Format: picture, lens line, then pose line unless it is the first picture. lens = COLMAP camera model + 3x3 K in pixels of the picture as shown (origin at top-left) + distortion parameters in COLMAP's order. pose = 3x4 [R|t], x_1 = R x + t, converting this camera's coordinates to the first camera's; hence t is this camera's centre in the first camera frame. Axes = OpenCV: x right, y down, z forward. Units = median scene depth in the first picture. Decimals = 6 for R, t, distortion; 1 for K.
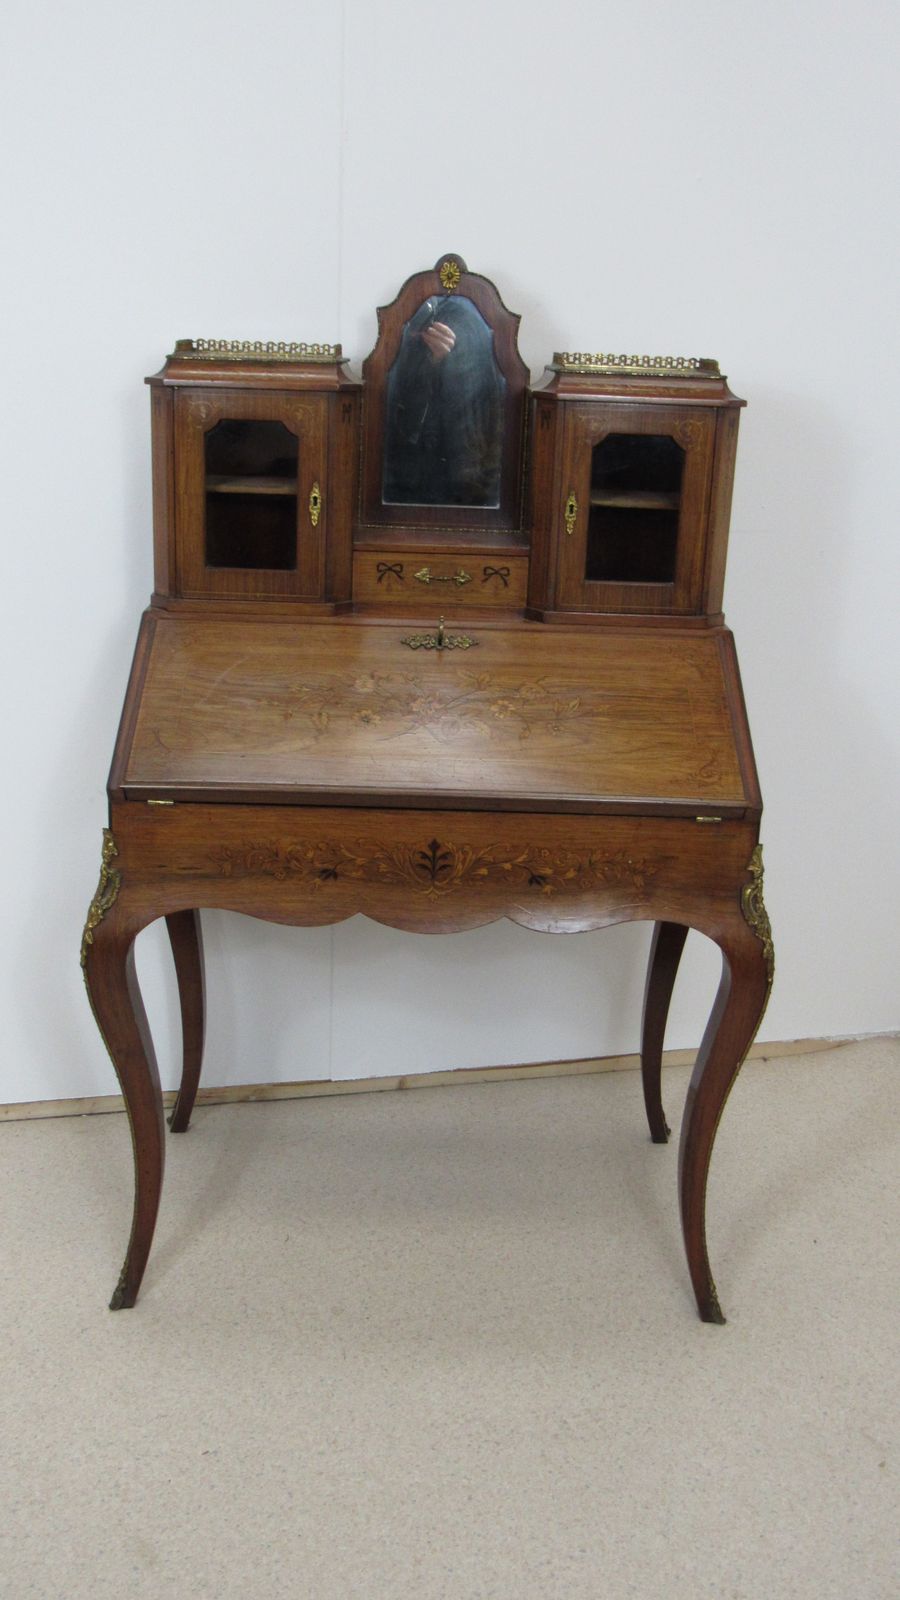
lens RADIAL K [[1510.0, 0, 450.0], [0, 1510.0, 800.0], [0, 0, 1]] dist [-0.040745, -0.024287]
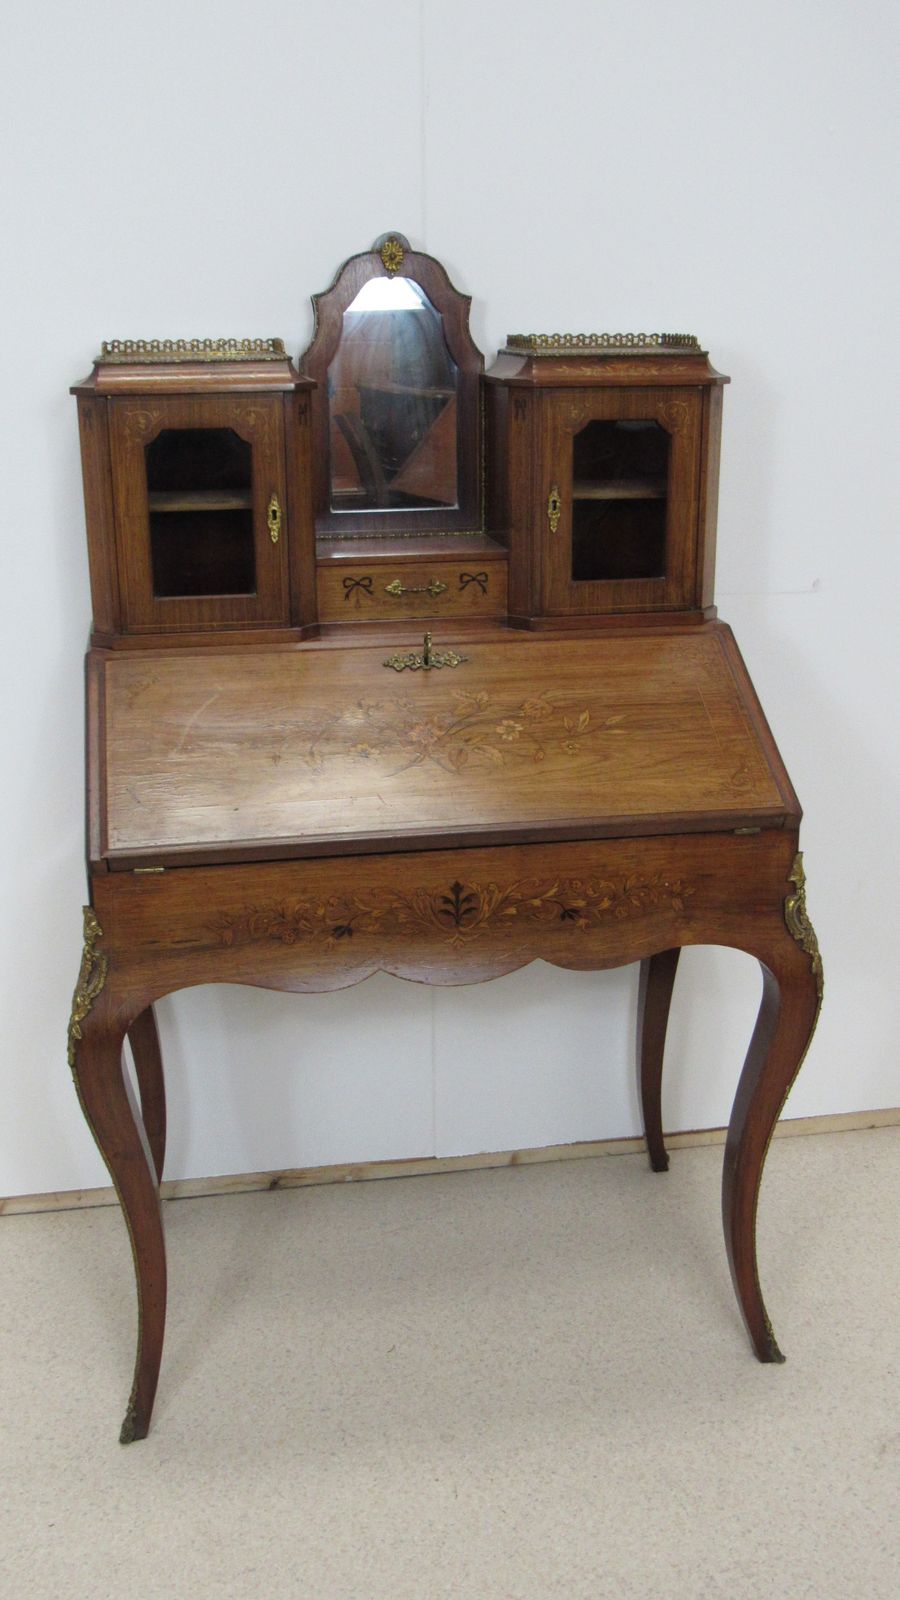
lens RADIAL K [[1569.2, 0, 450.0], [0, 1569.2, 800.0], [0, 0, 1]] dist [-0.053095, 0.005094]
pose [[0.986337, -0.090833, 0.137436, -0.130342], [0.090479, 0.995859, 0.008834, -0.029011], [-0.137669, 0.003722, 0.990471, 0.068177]]
